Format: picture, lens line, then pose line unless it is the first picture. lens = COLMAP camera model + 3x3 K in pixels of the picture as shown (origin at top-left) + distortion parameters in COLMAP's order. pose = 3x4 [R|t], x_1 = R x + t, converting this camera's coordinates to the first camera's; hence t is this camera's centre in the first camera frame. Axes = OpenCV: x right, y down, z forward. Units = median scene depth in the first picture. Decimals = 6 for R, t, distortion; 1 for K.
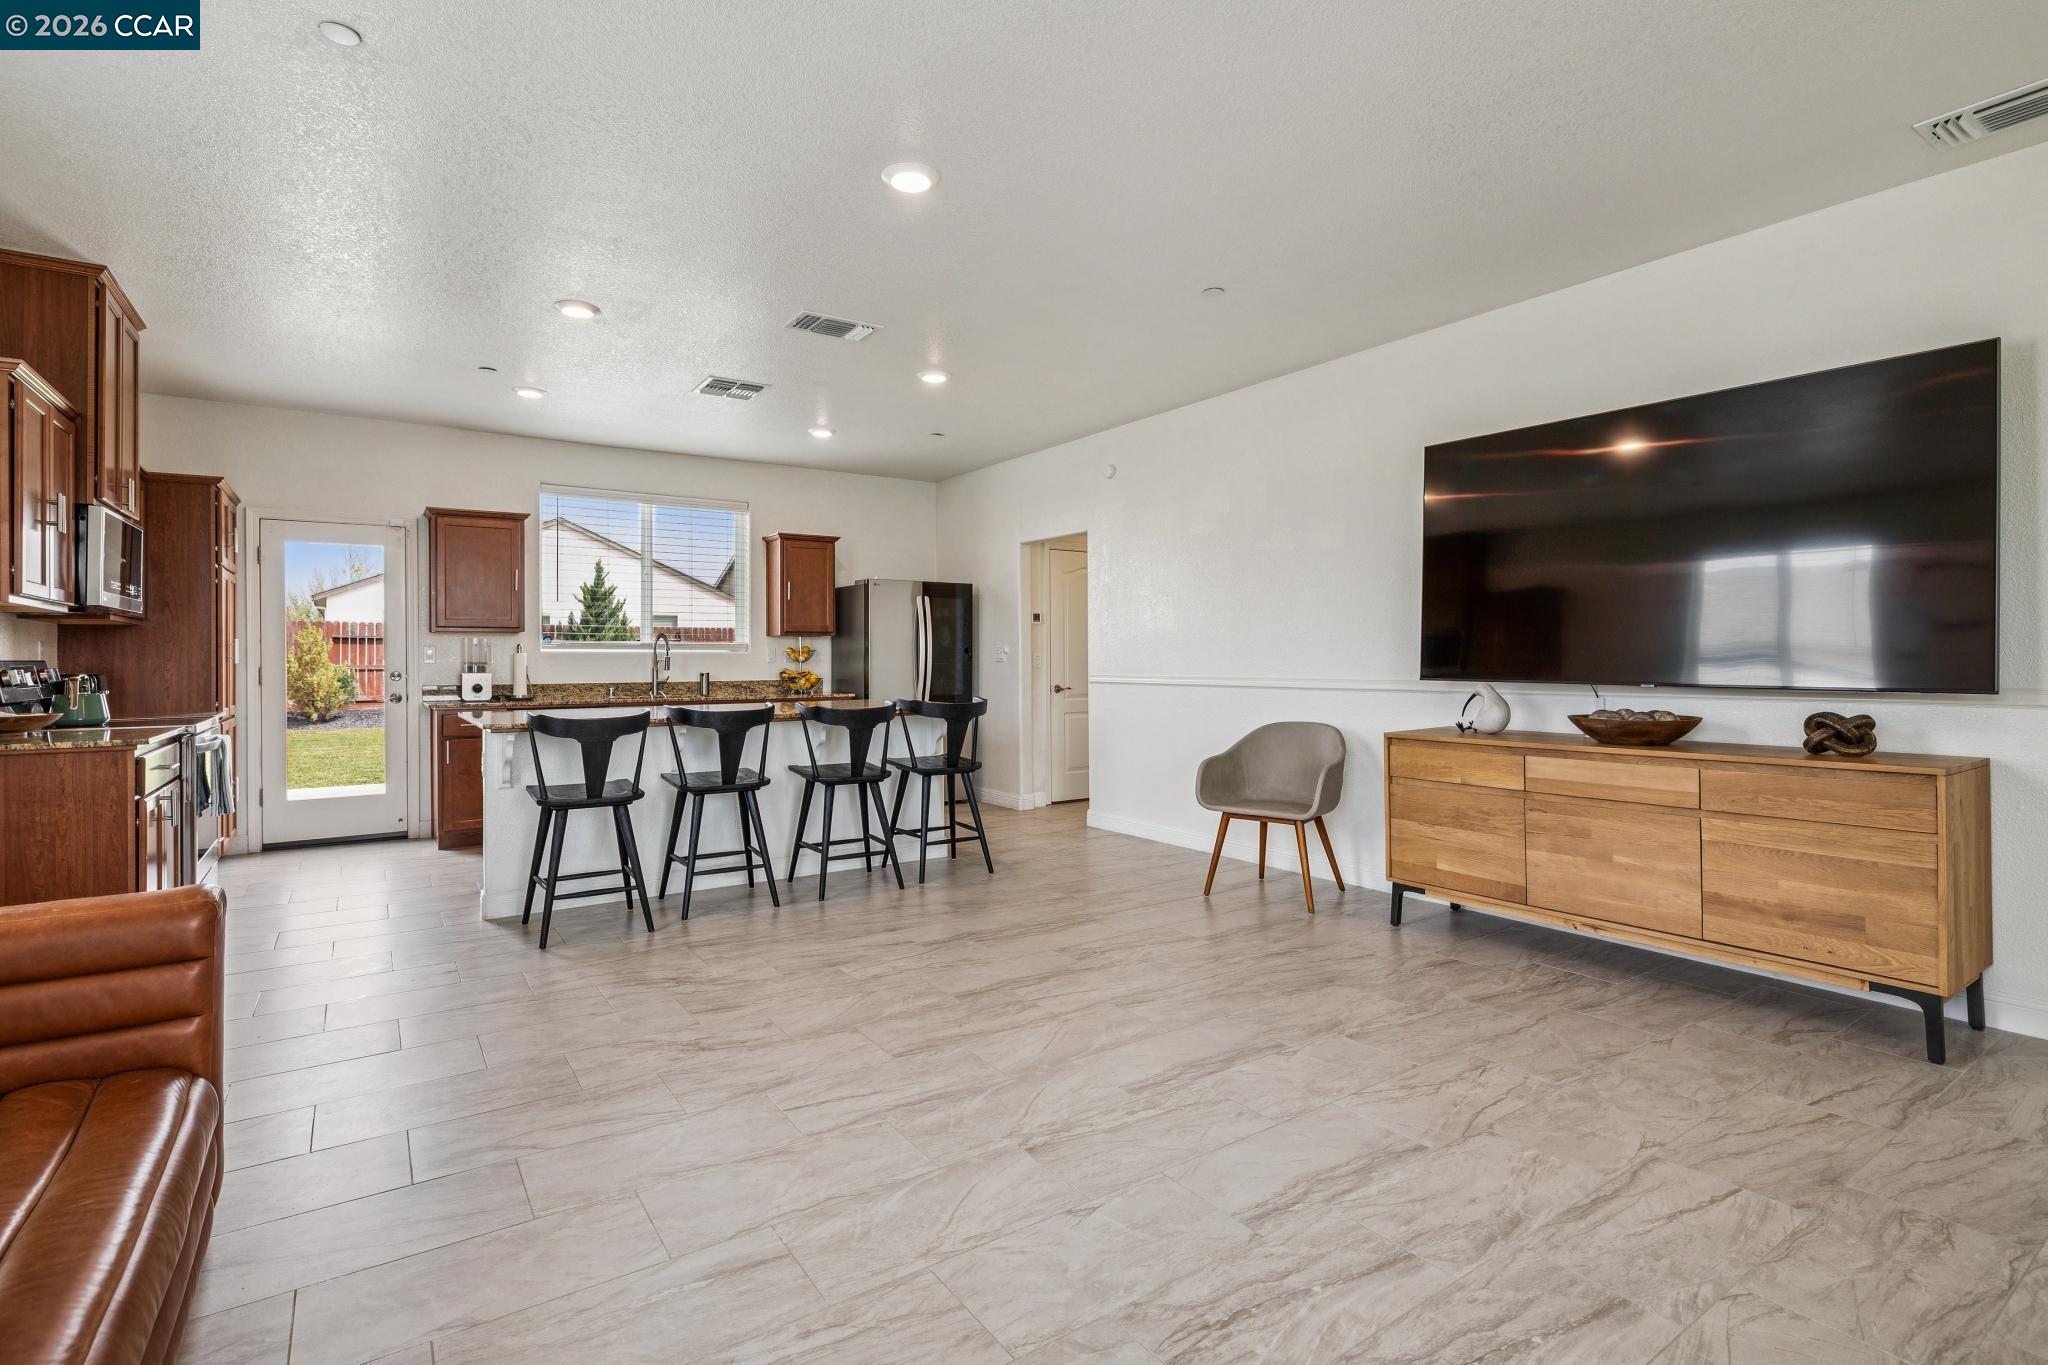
lens RADIAL K [[962.2, 0, 1023.1], [0, 962.2, 652.4], [0, 0, 1]] dist [-0.004485, -0.000337]
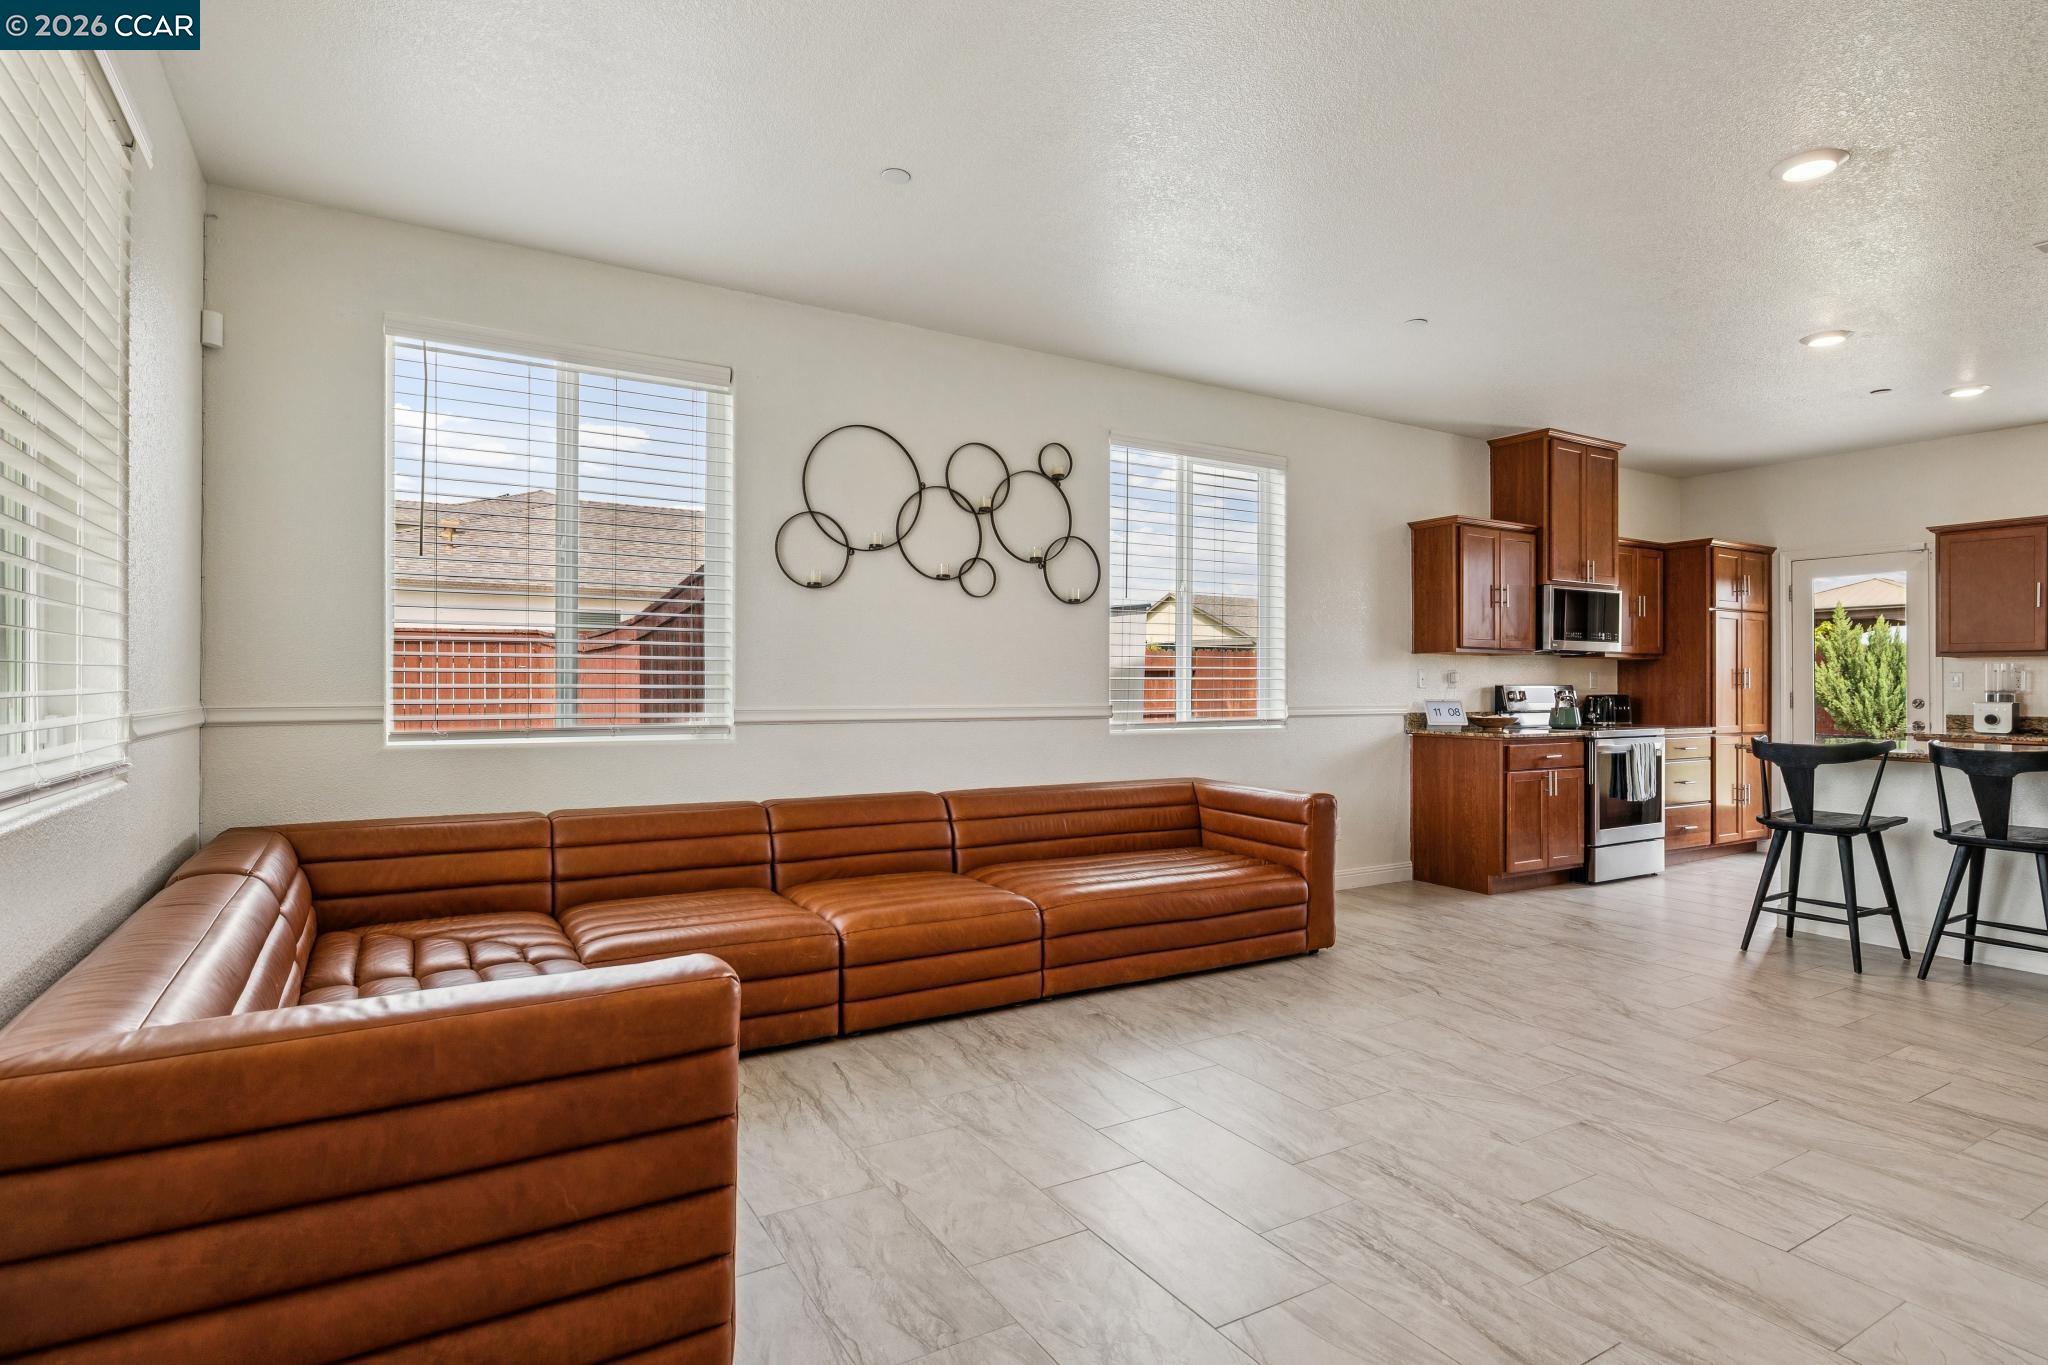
lens RADIAL K [[1052.6, 0, 1015.7], [0, 1052.6, 680.3], [0, 0, 1]] dist [-0.002418, -0.000293]
pose [[-0.063778, 0.000990, -0.997964, 0.740484], [0.001906, 0.999998, 0.000870, -0.002738], [0.997962, -0.001847, -0.063780, 0.241211]]
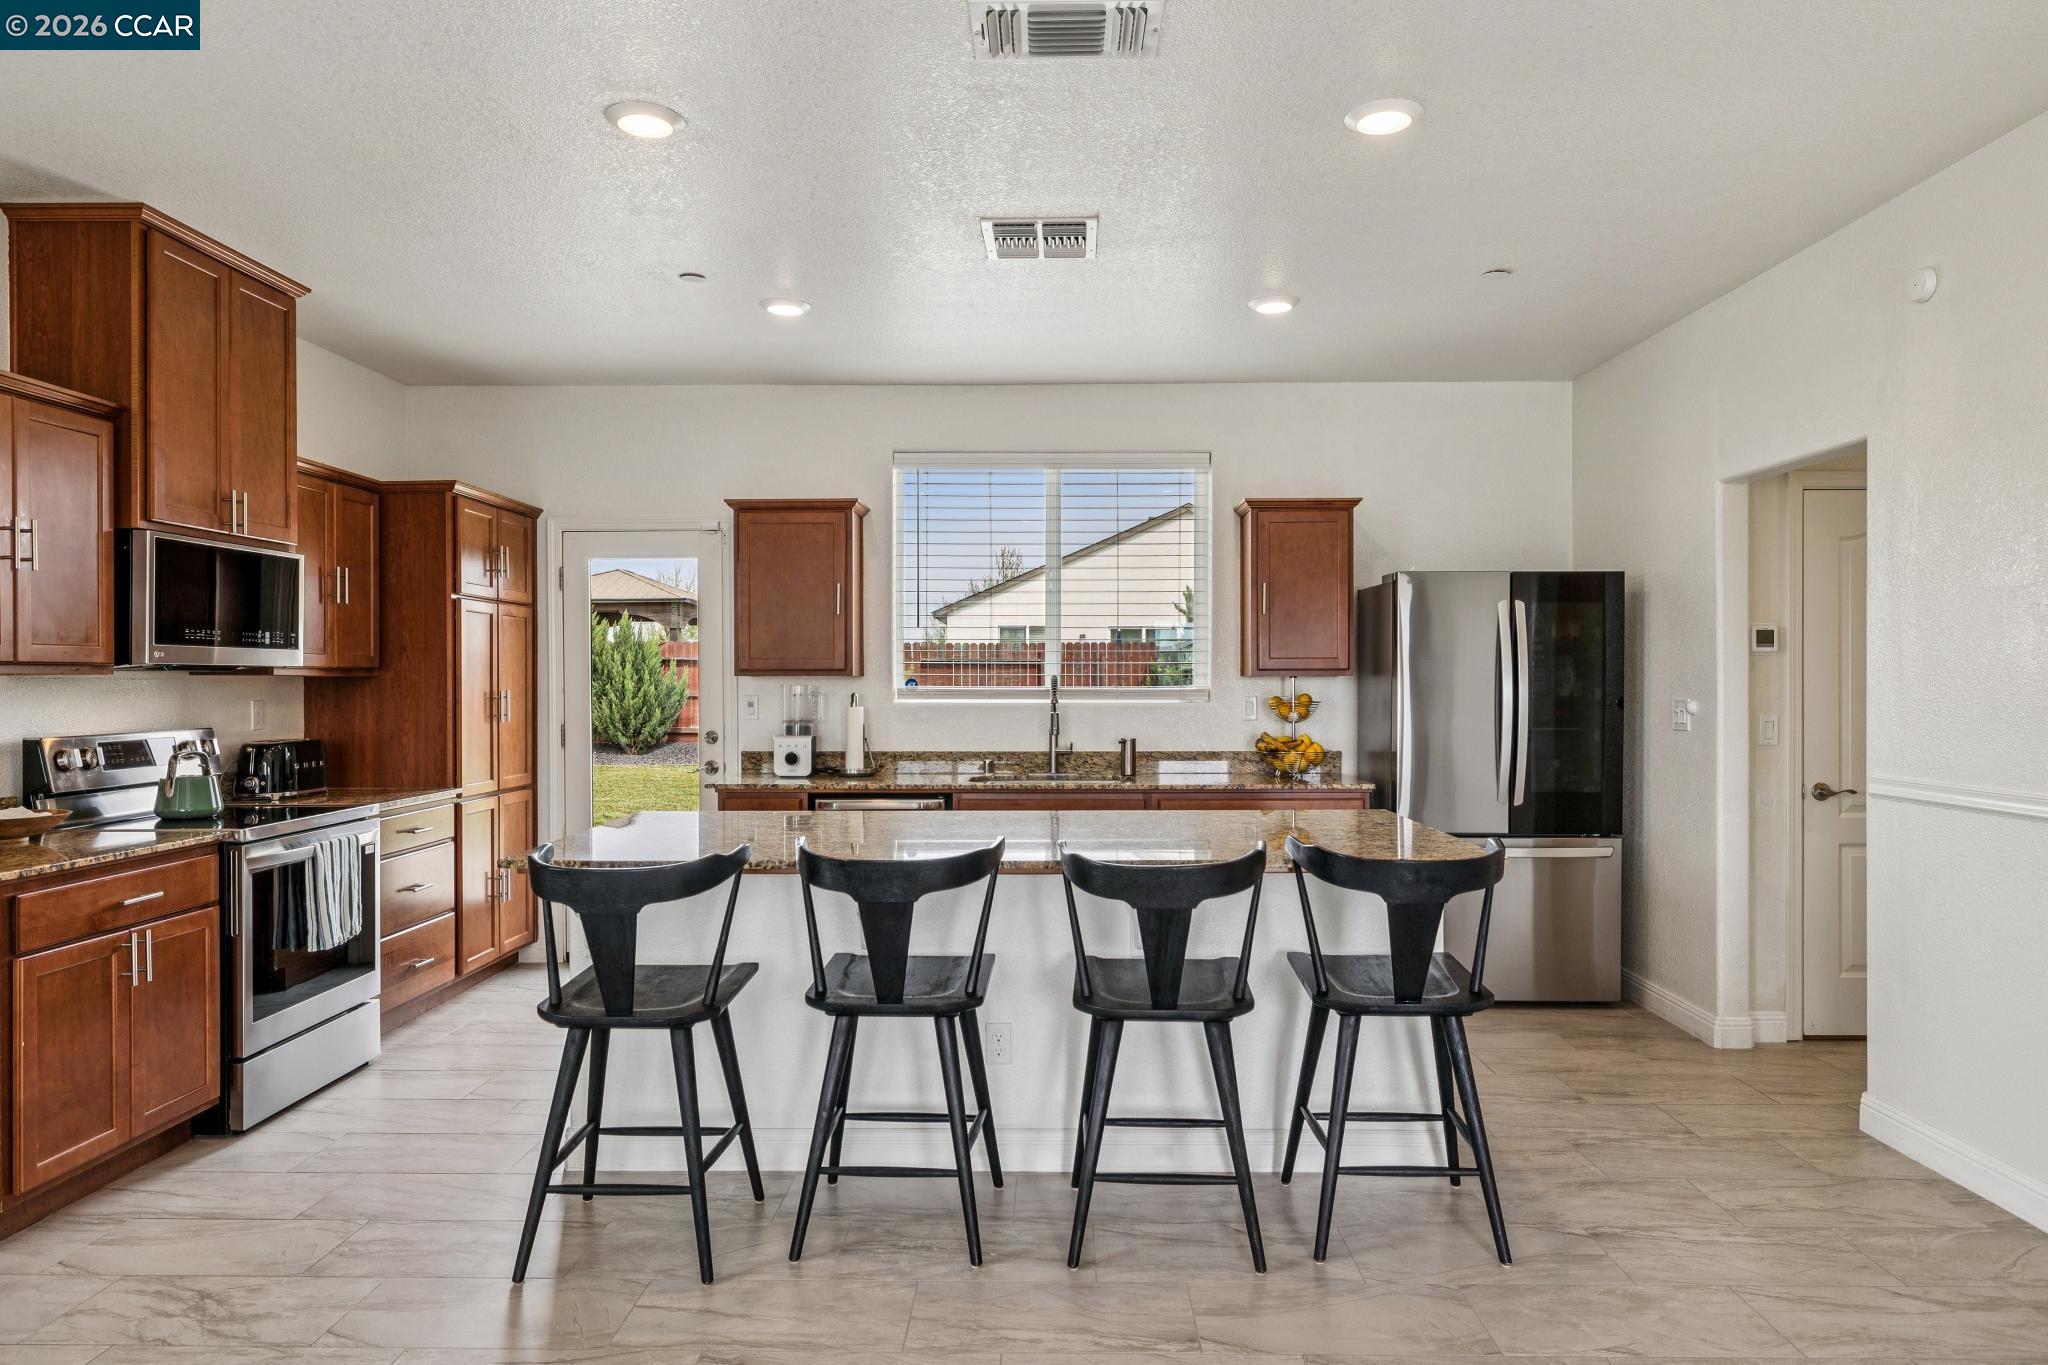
lens RADIAL K [[1266.5, 0, 1042.3], [0, 1266.5, 678.2], [0, 0, 1]] dist [-0.000793, -0.000242]
pose [[0.816702, 0.003108, -0.577051, 0.160757], [0.001735, 0.999968, 0.007842, -0.042492], [0.577056, -0.007405, 0.816671, 0.572906]]
